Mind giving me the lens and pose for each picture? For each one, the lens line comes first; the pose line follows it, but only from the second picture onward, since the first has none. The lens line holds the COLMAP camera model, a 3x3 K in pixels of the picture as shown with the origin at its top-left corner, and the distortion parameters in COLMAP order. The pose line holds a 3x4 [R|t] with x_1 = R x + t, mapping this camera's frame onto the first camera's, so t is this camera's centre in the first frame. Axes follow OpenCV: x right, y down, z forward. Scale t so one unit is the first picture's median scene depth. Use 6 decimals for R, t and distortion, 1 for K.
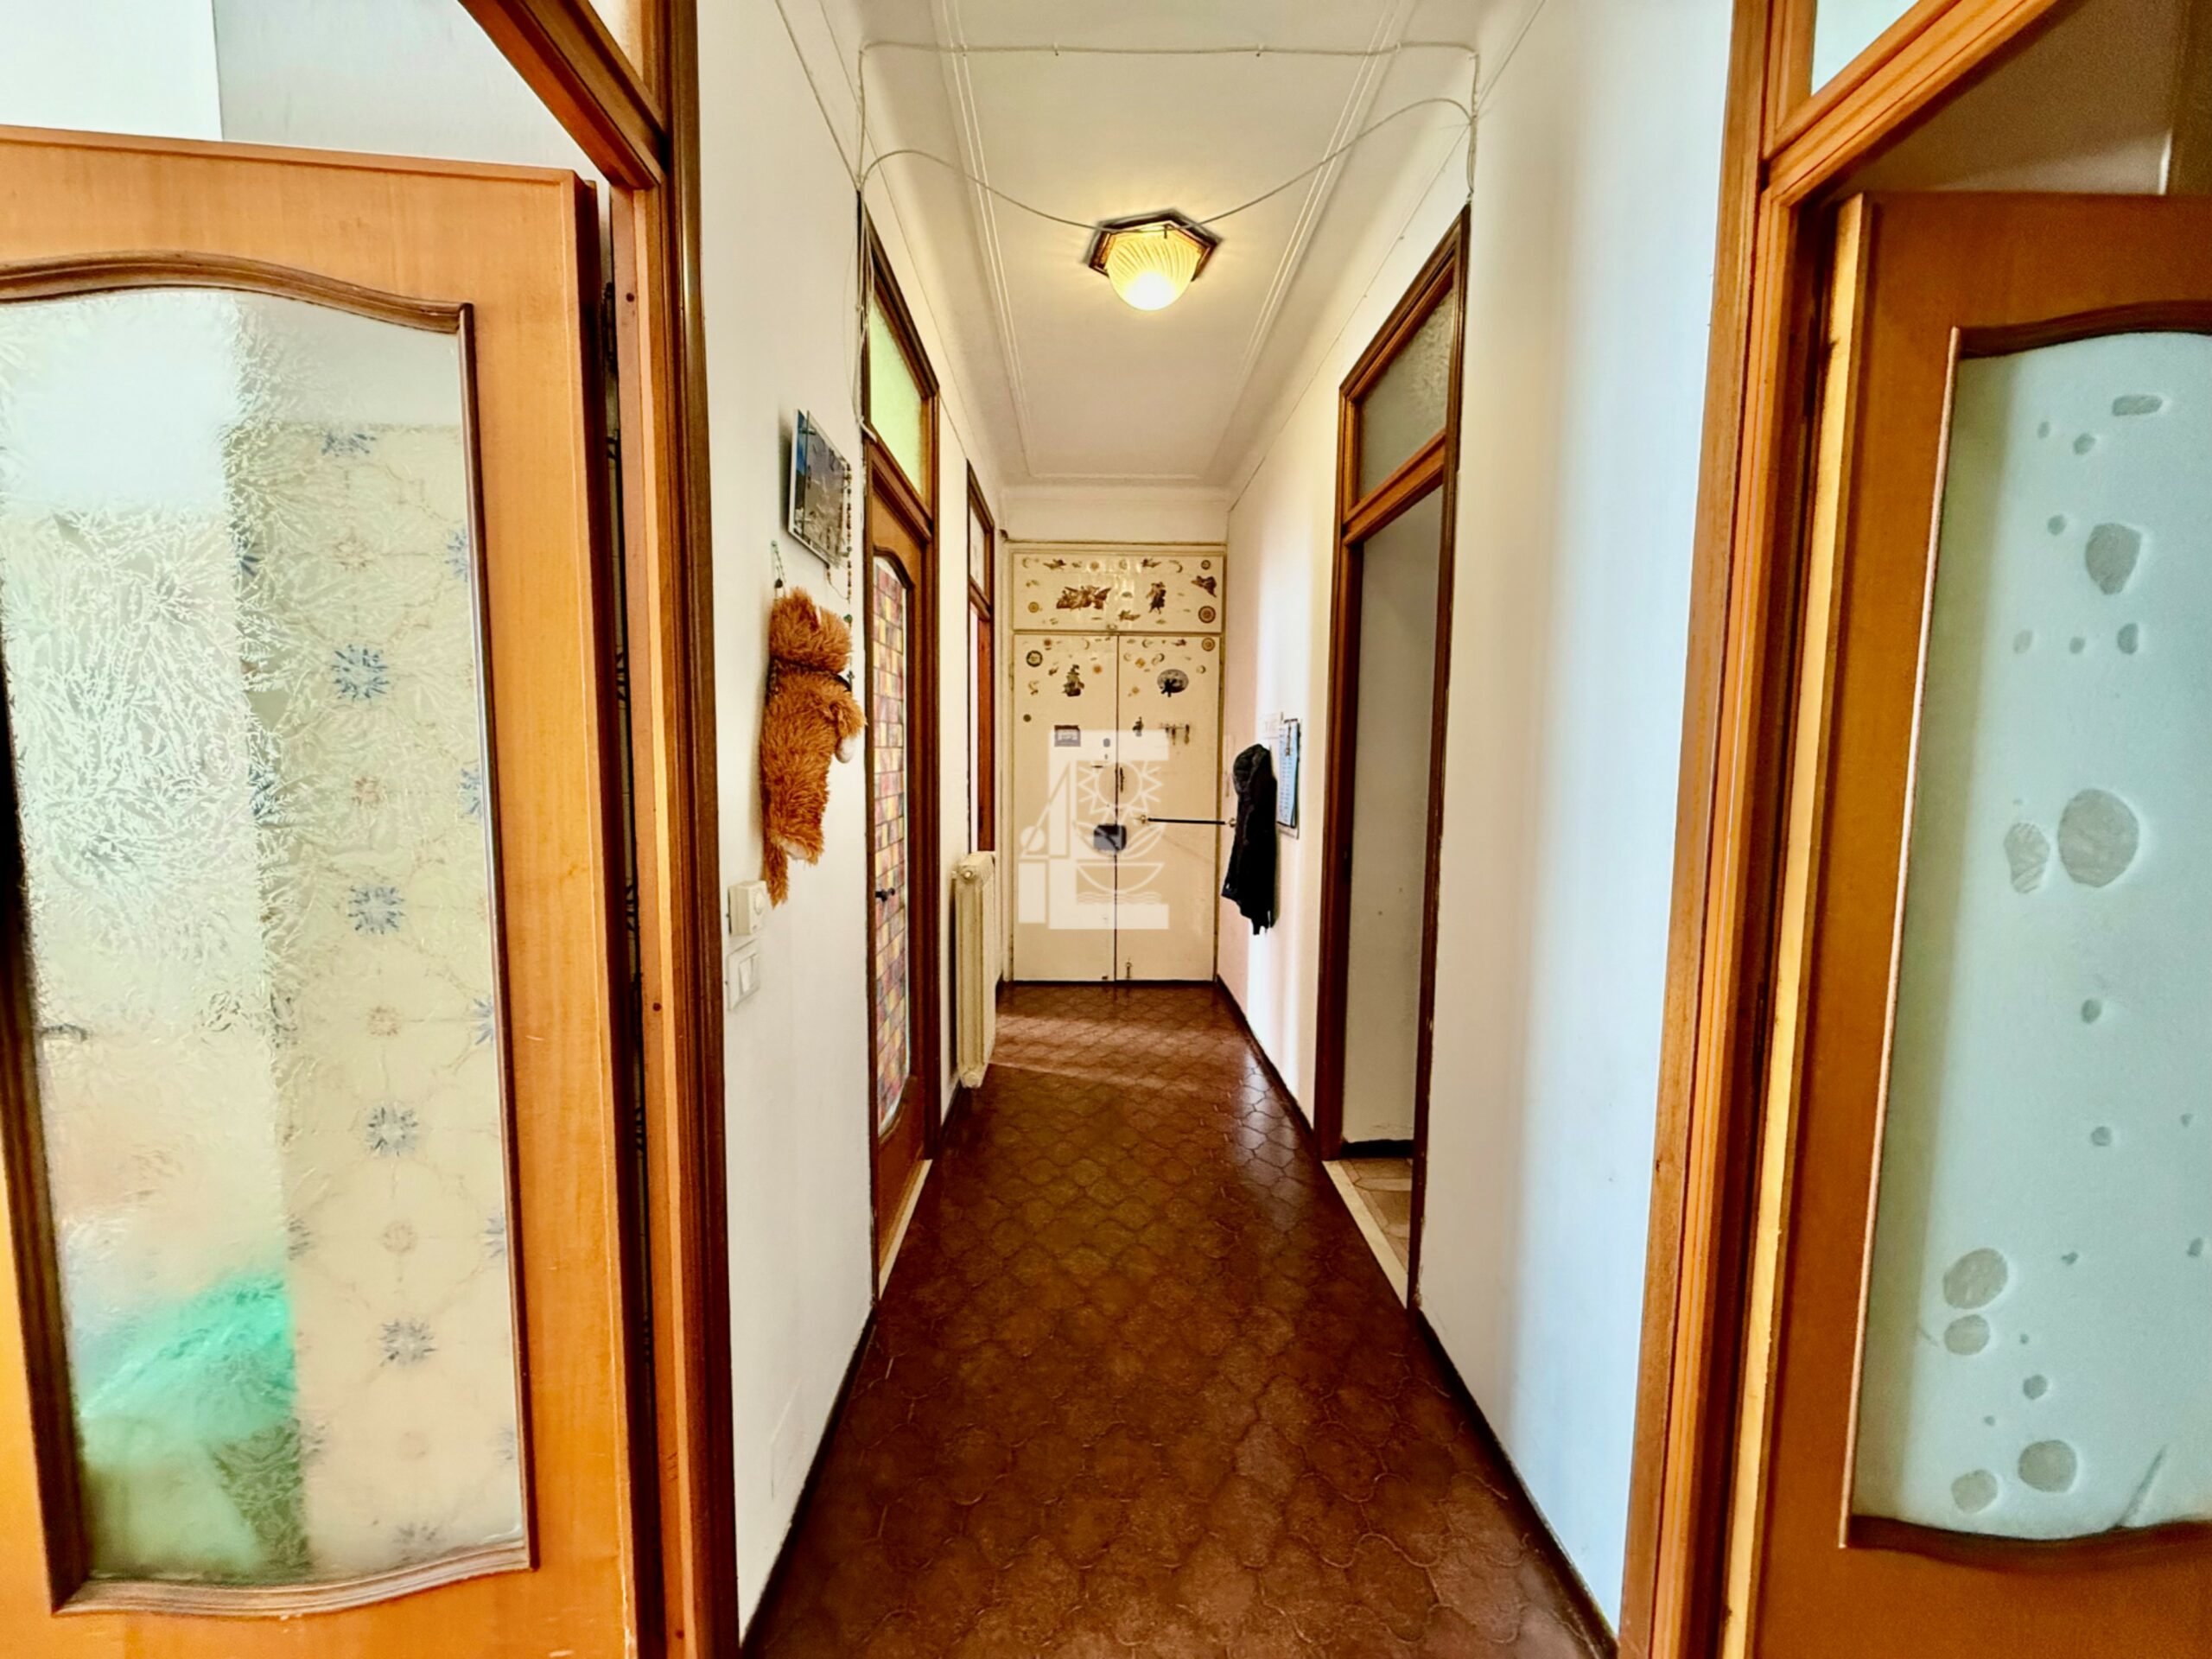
lens RADIAL K [[882.2, 0, 1103.7], [0, 882.2, 831.1], [0, 0, 1]] dist [0.001522, -0.000325]
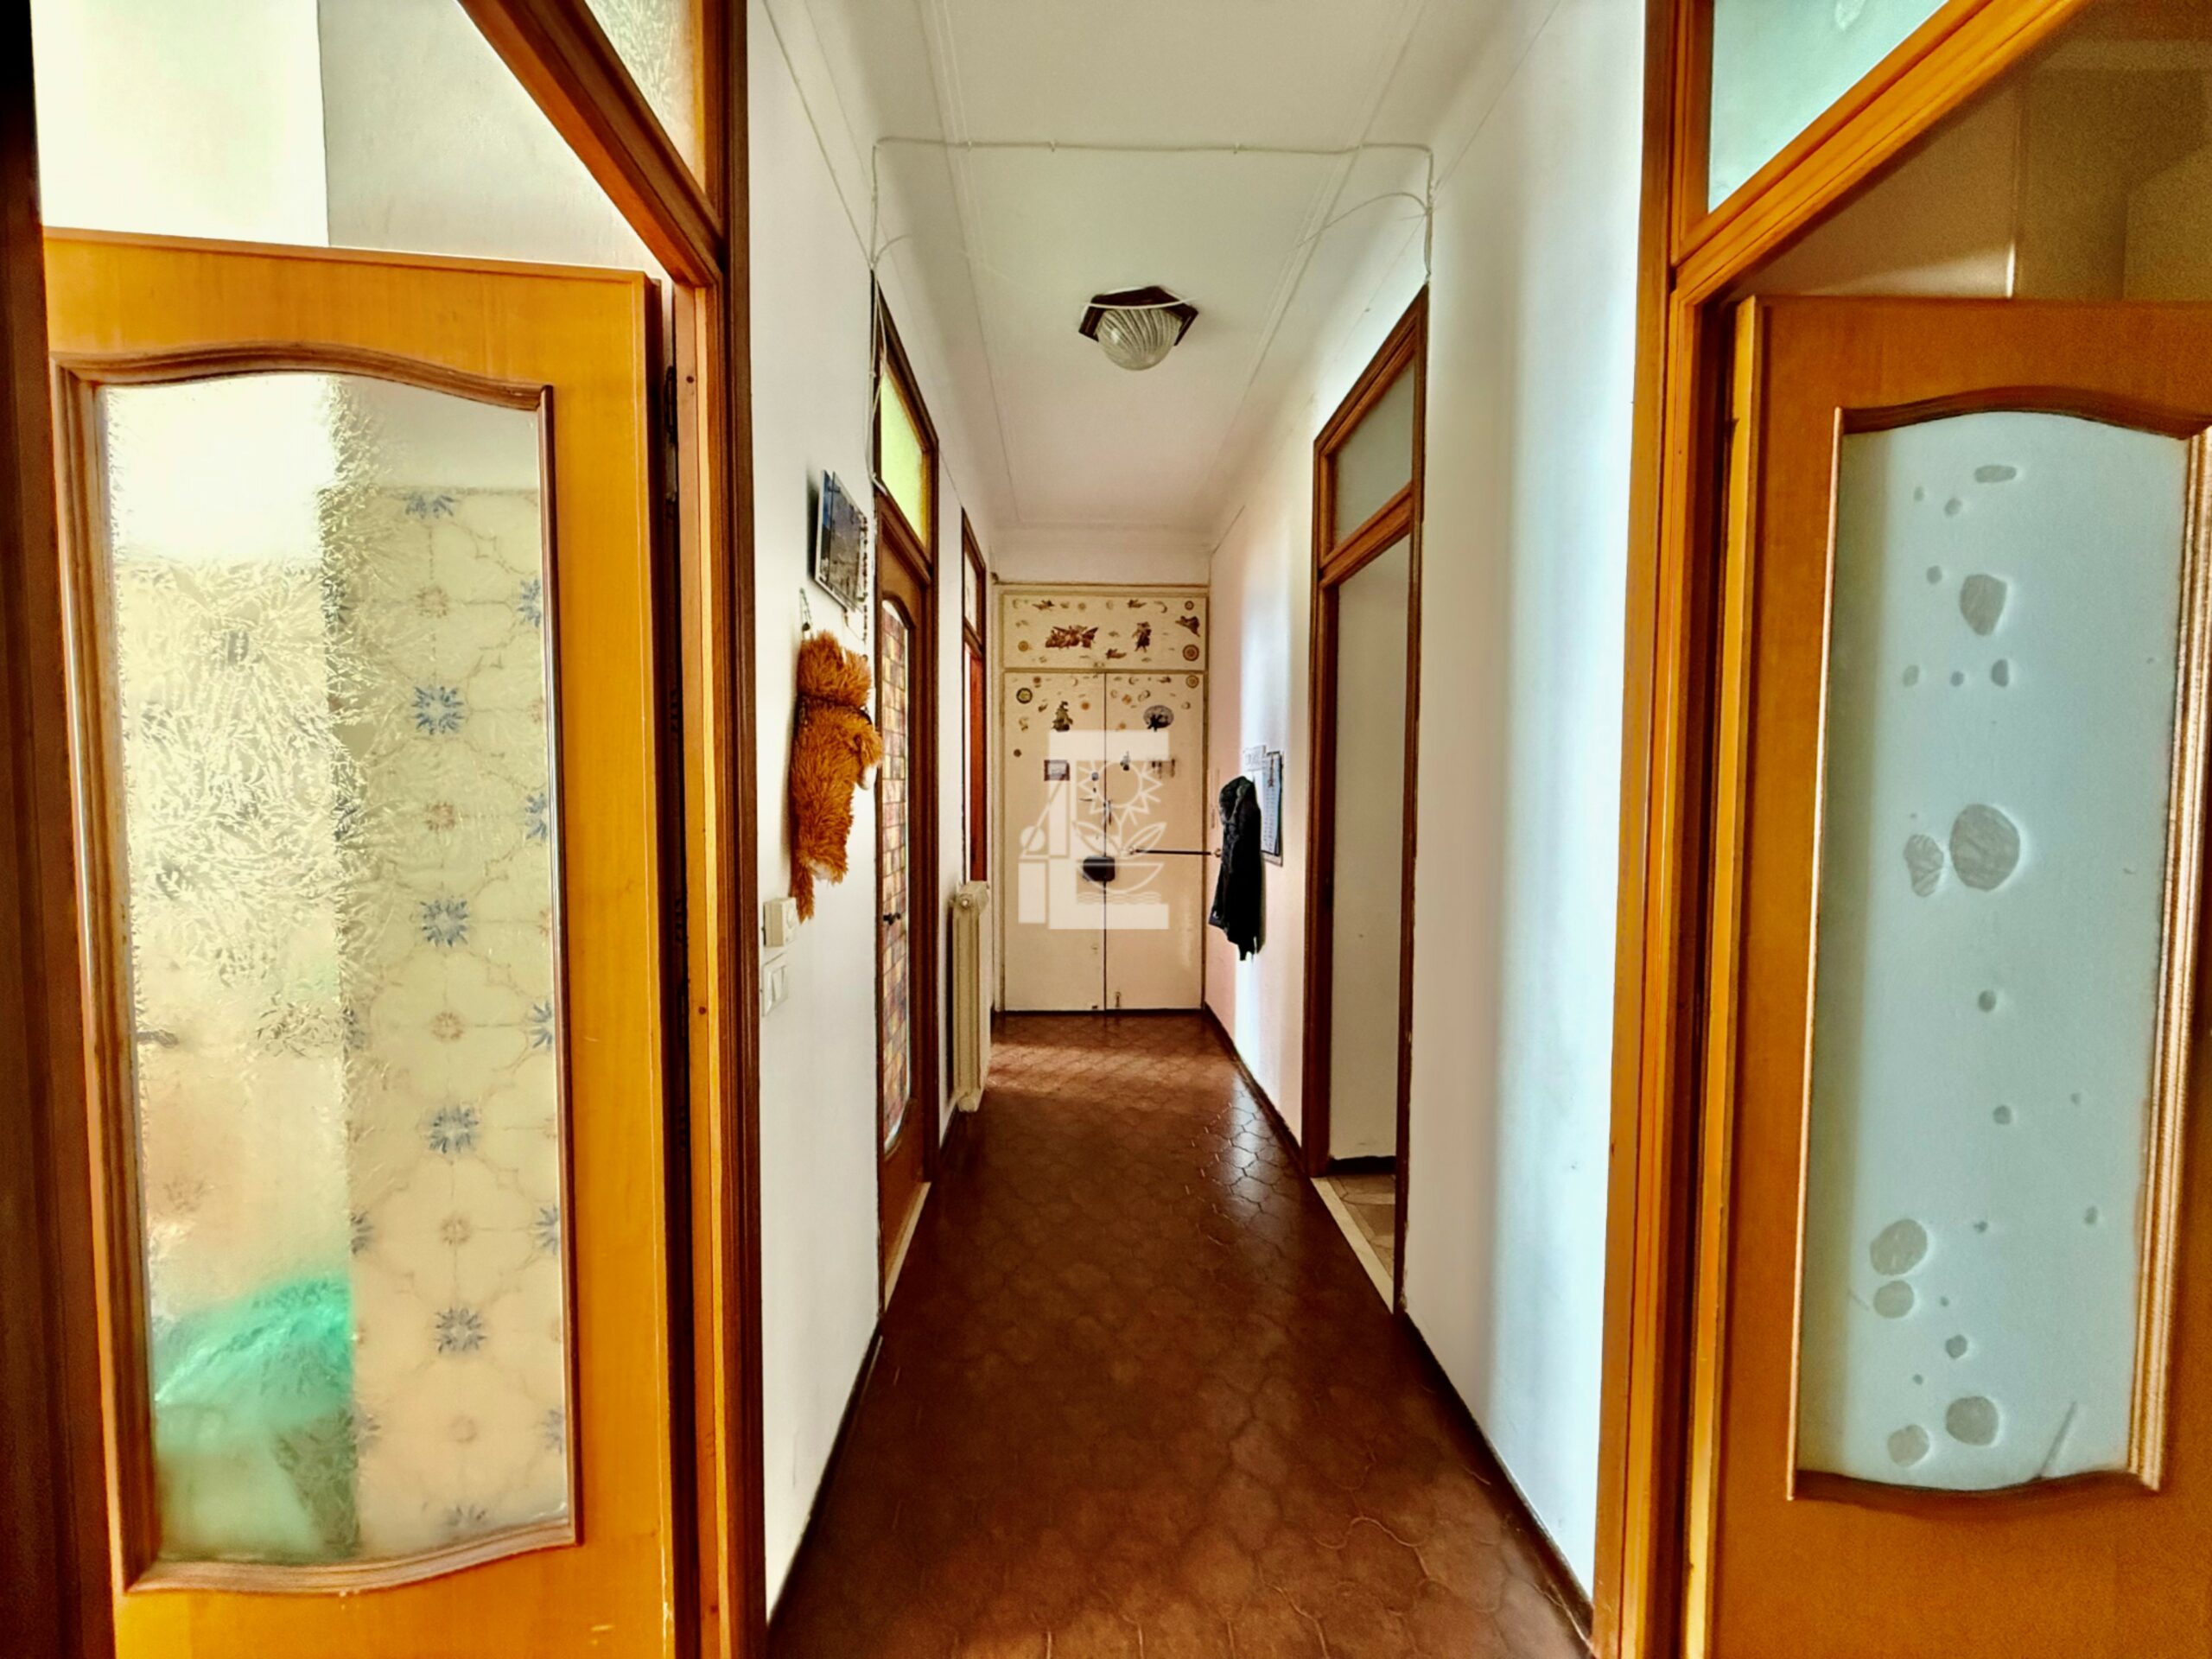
lens RADIAL K [[882.2, 0, 1105.3], [0, 882.2, 829.4], [0, 0, 1]] dist [0.001522, -0.000325]
pose [[0.999765, -0.006721, 0.020597, -0.026097], [0.007600, 0.999050, -0.042919, 0.024222], [-0.020289, 0.043065, 0.998866, -0.107630]]
